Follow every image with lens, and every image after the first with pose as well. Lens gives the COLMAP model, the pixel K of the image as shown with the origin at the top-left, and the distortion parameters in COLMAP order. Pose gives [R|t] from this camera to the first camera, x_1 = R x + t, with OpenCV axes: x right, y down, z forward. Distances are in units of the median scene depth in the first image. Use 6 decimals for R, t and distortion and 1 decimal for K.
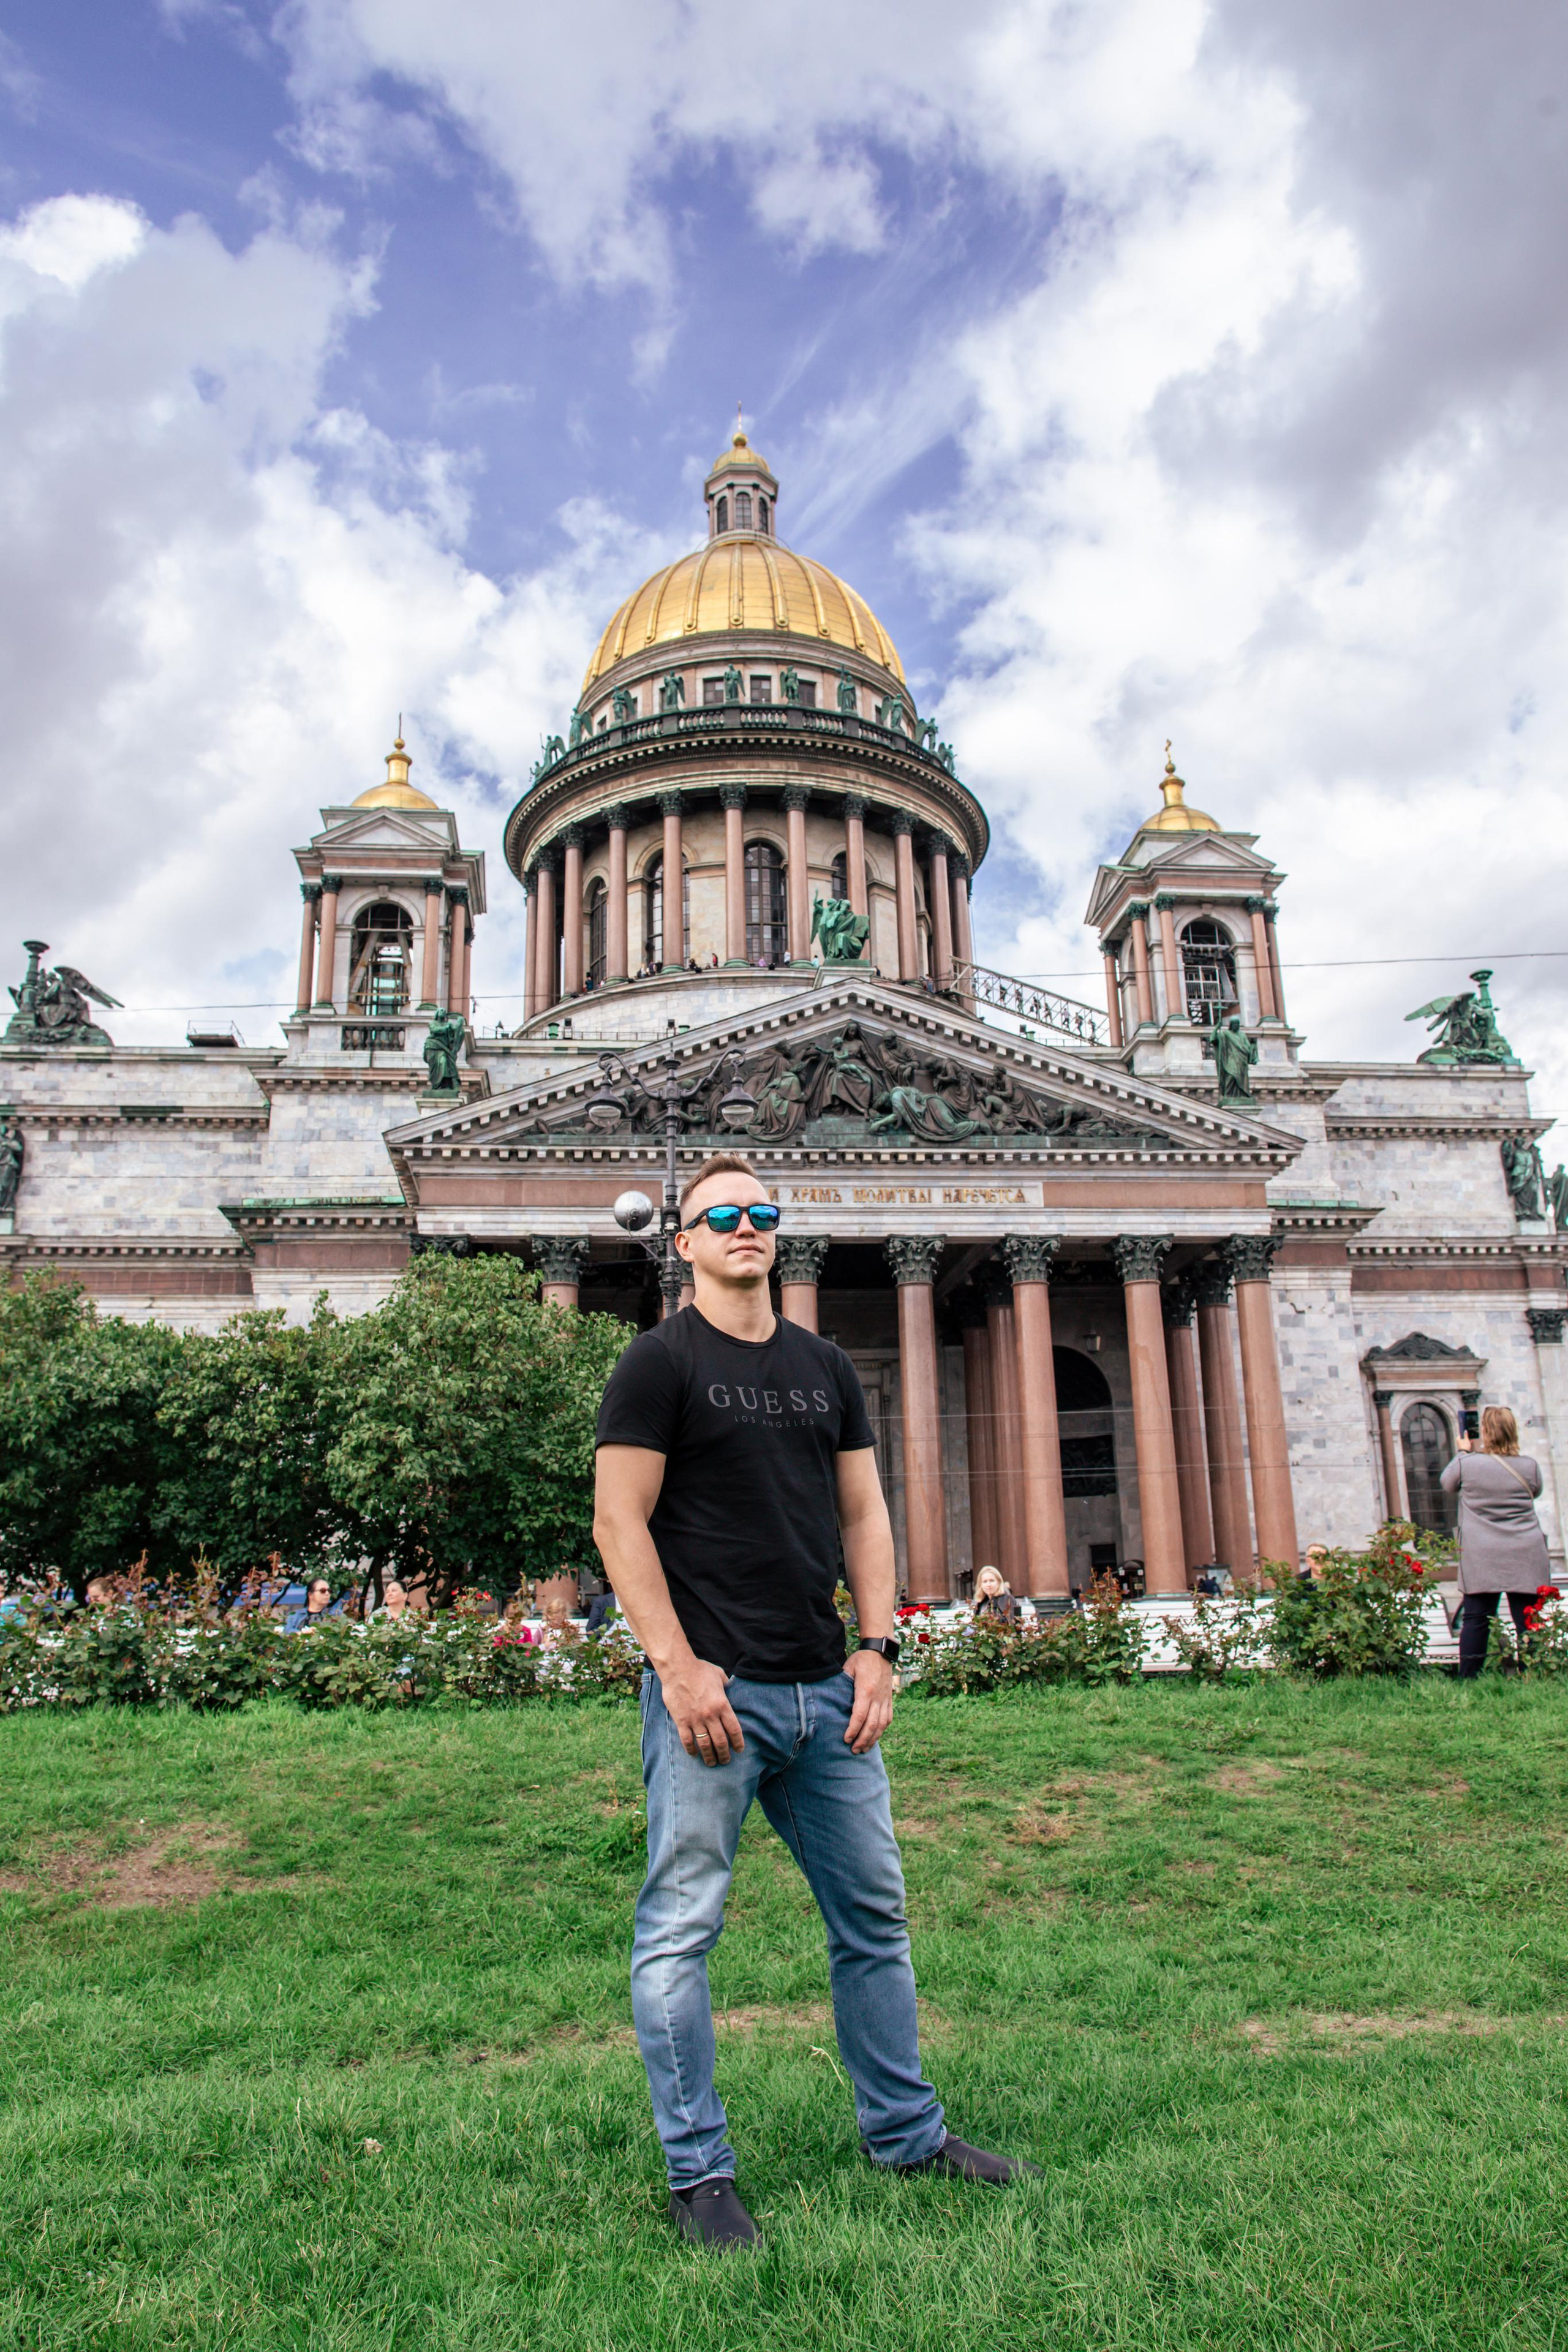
lens RADIAL K [[1680.7, 0, 777.6], [0, 1680.7, 1169.6], [0, 0, 1]] dist [-0.059807, 0.060760]
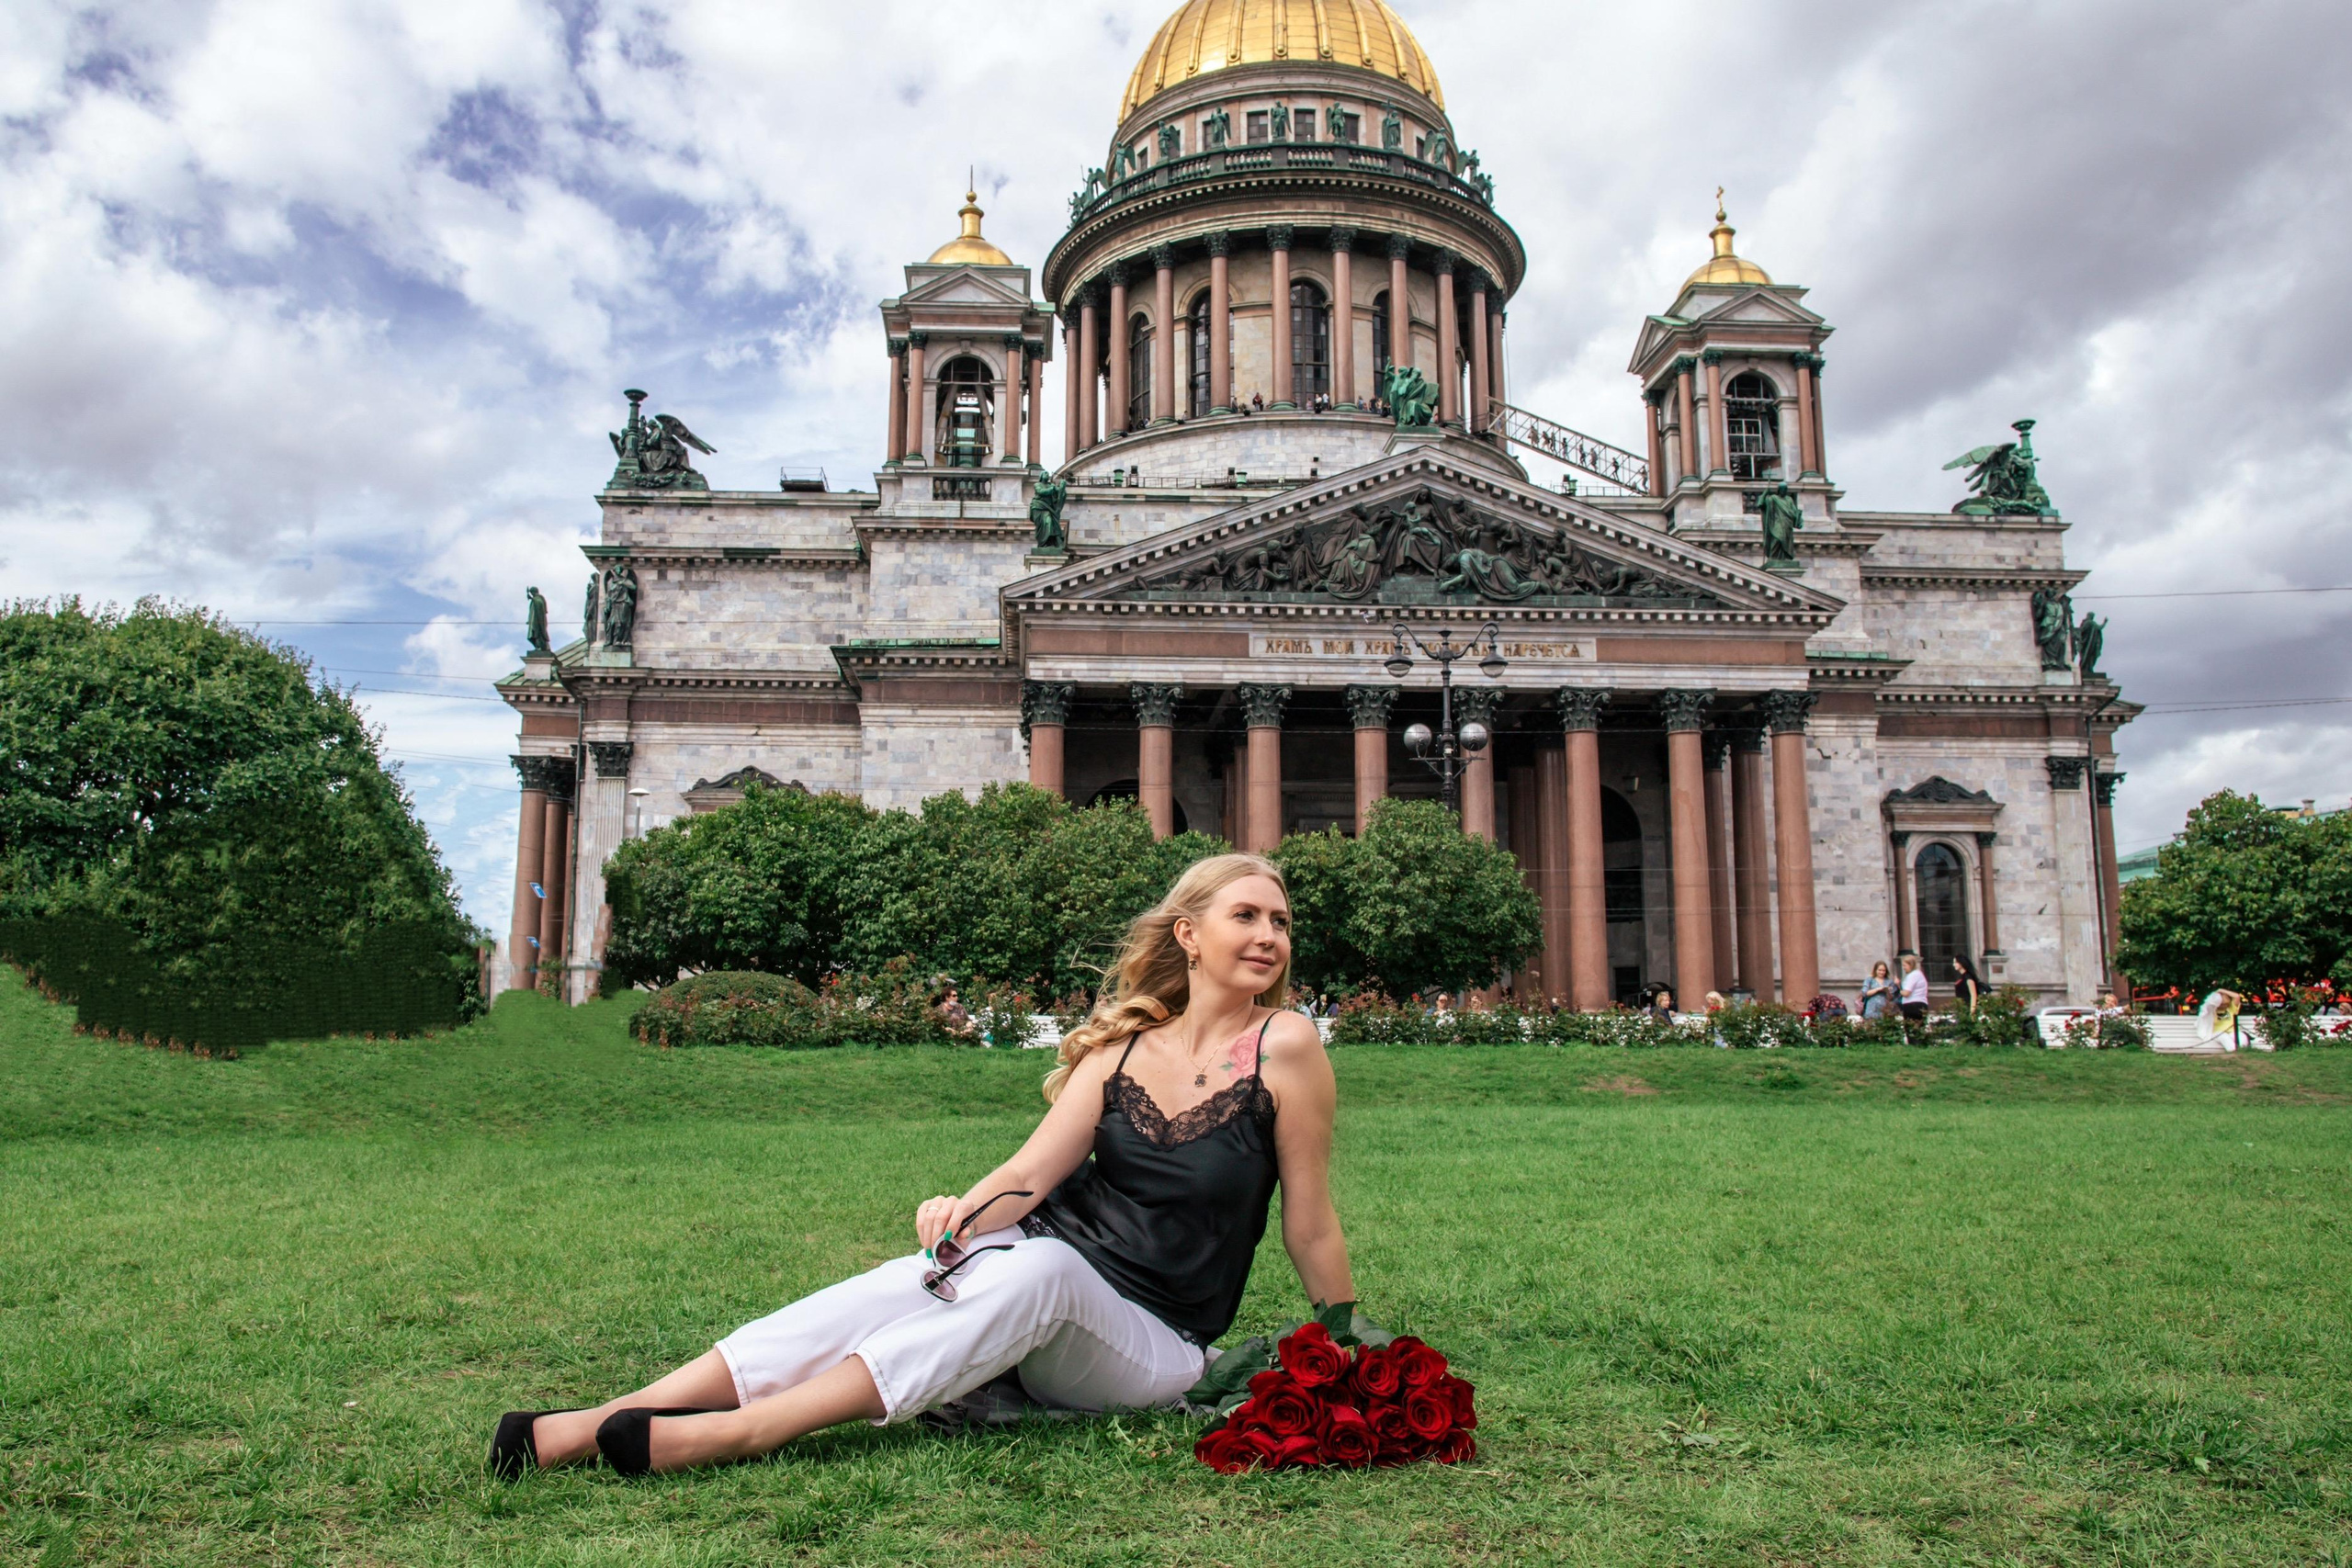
lens RADIAL K [[1765.8, 0, 1108.2], [0, 1765.8, 779.4], [0, 0, 1]] dist [-0.056225, 0.051671]
pose [[0.997509, 0.018632, -0.068028, -0.063055], [-0.010178, 0.992407, 0.122572, -0.030940], [0.069795, -0.121575, 0.990125, -0.127807]]
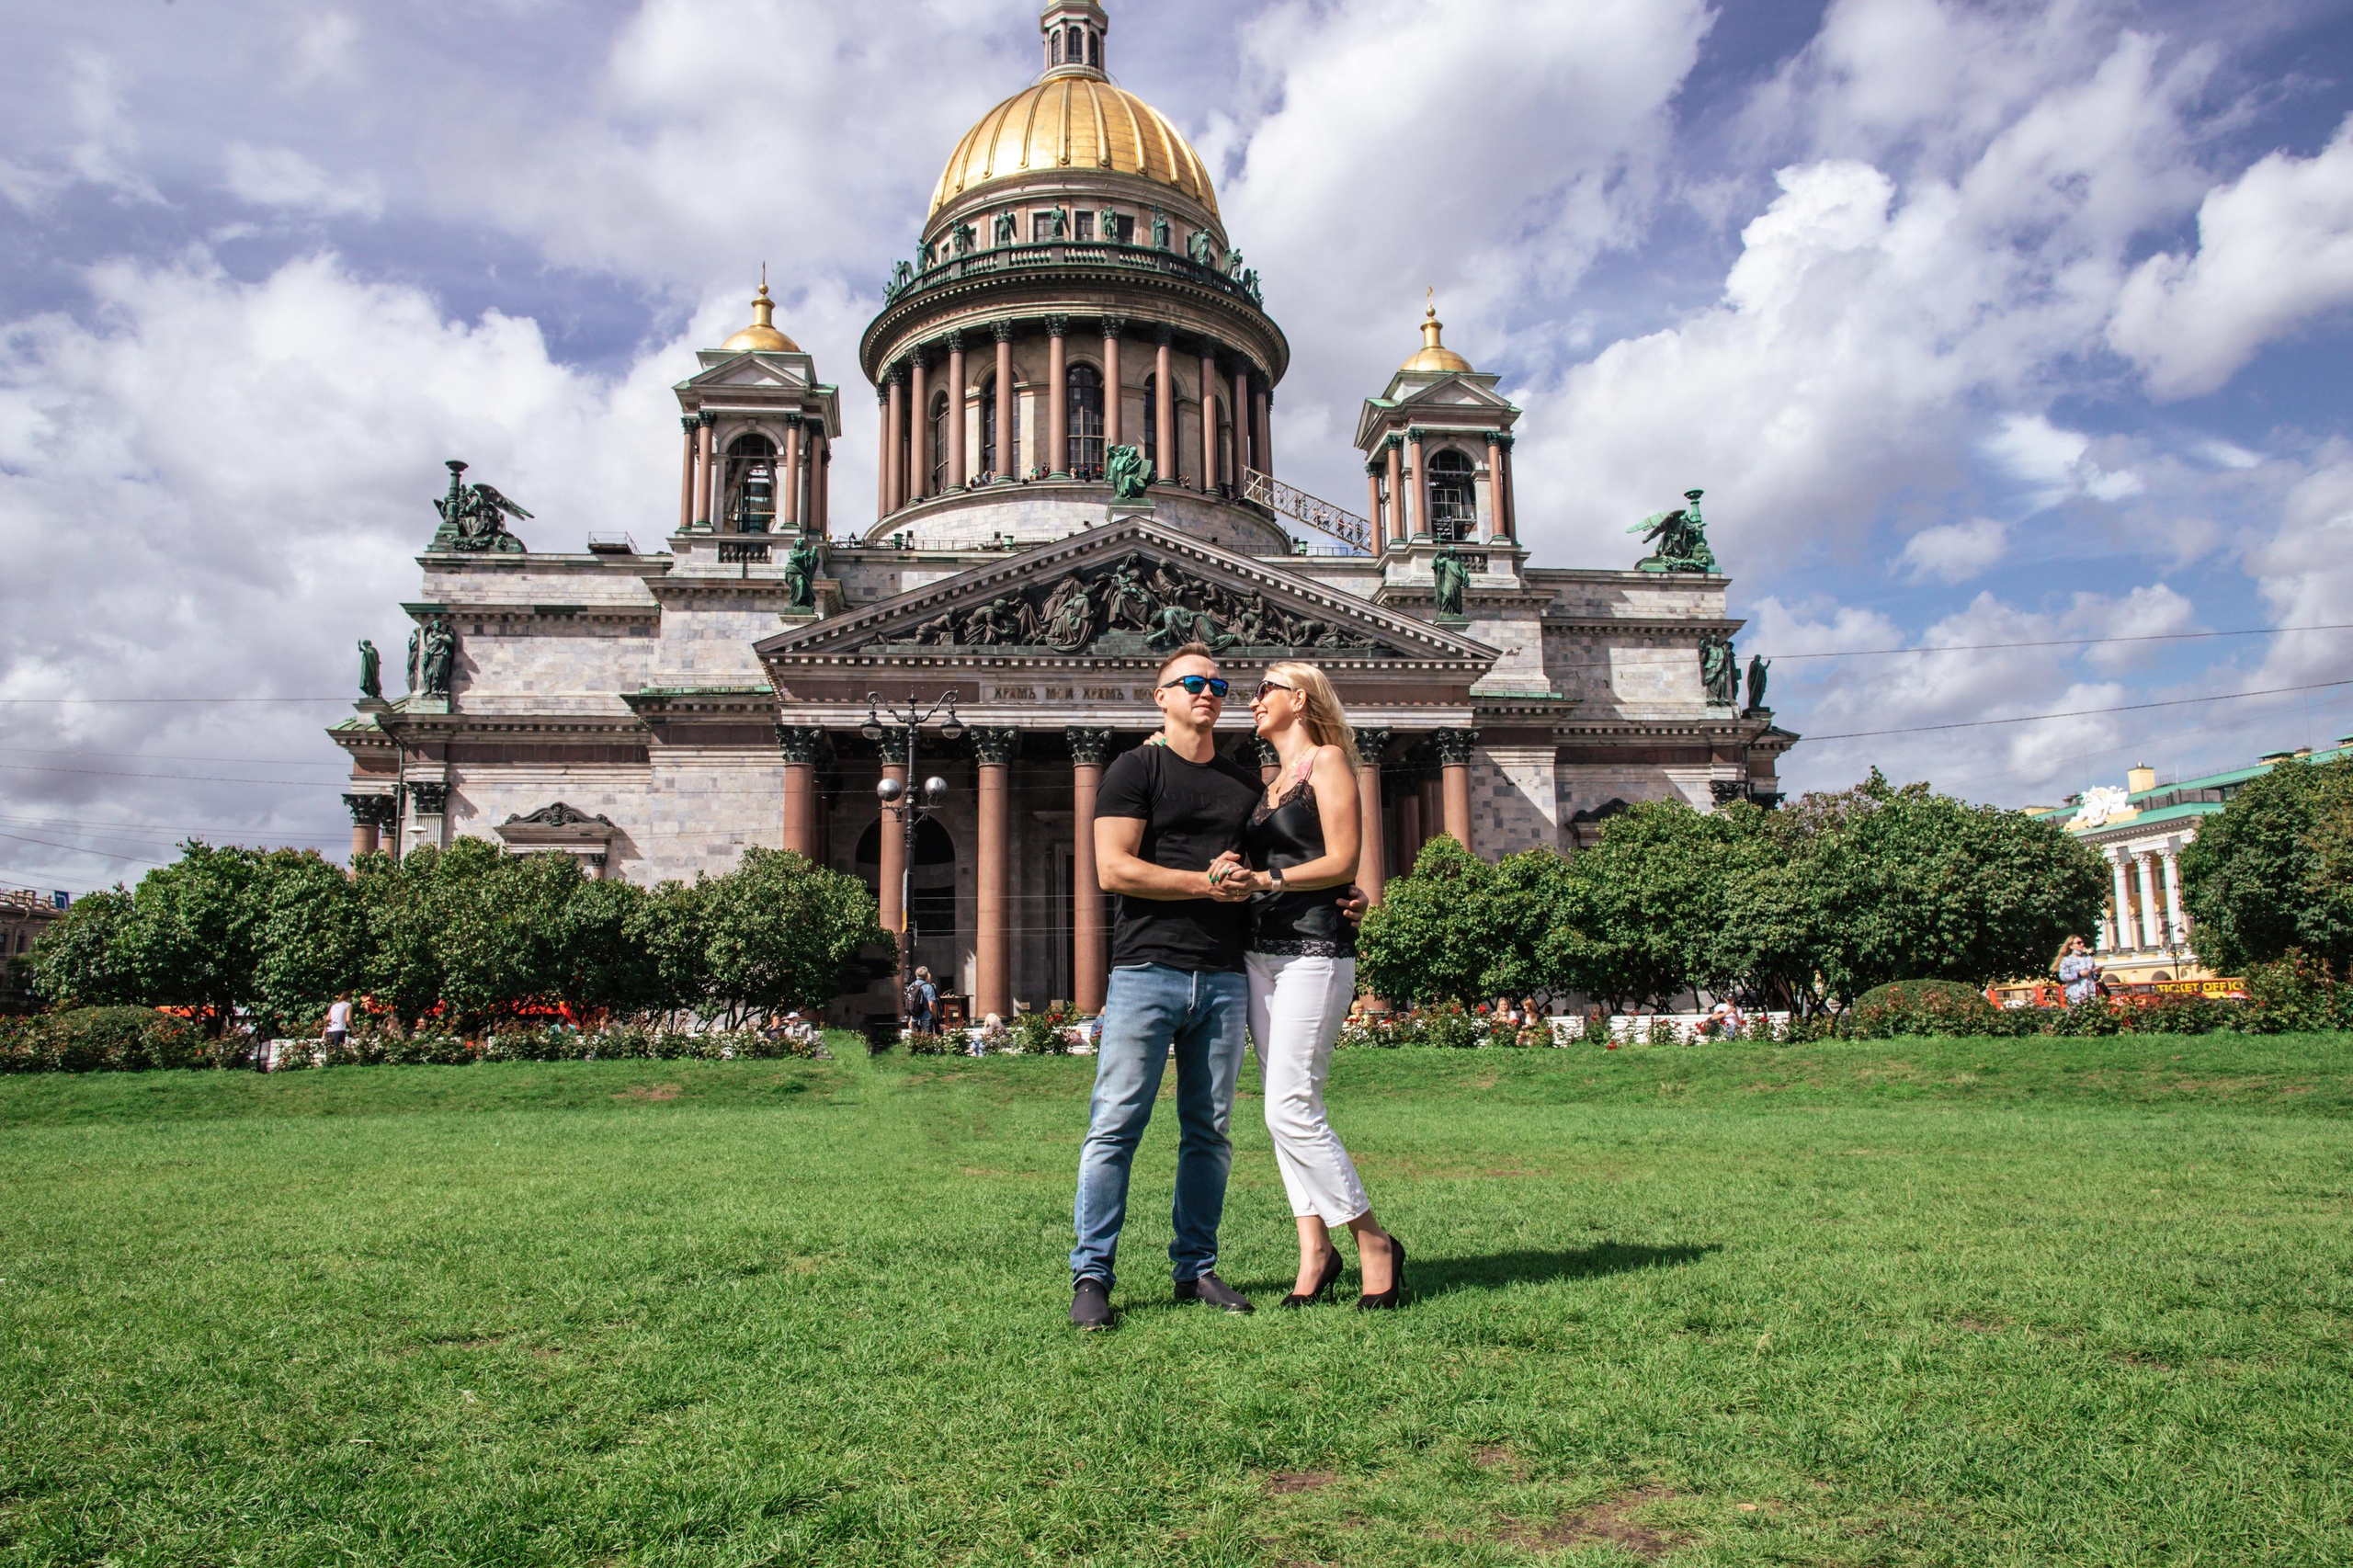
lens RADIAL K [[1603.1, 0, 1162.4], [0, 1603.1, 782.1], [0, 0, 1]] dist [-0.039601, 0.008553]
pose [[0.999911, 0.007263, 0.011158, 0.043133], [-0.008456, 0.993788, 0.110967, -0.041569], [-0.010282, -0.111052, 0.993761, -0.149848]]
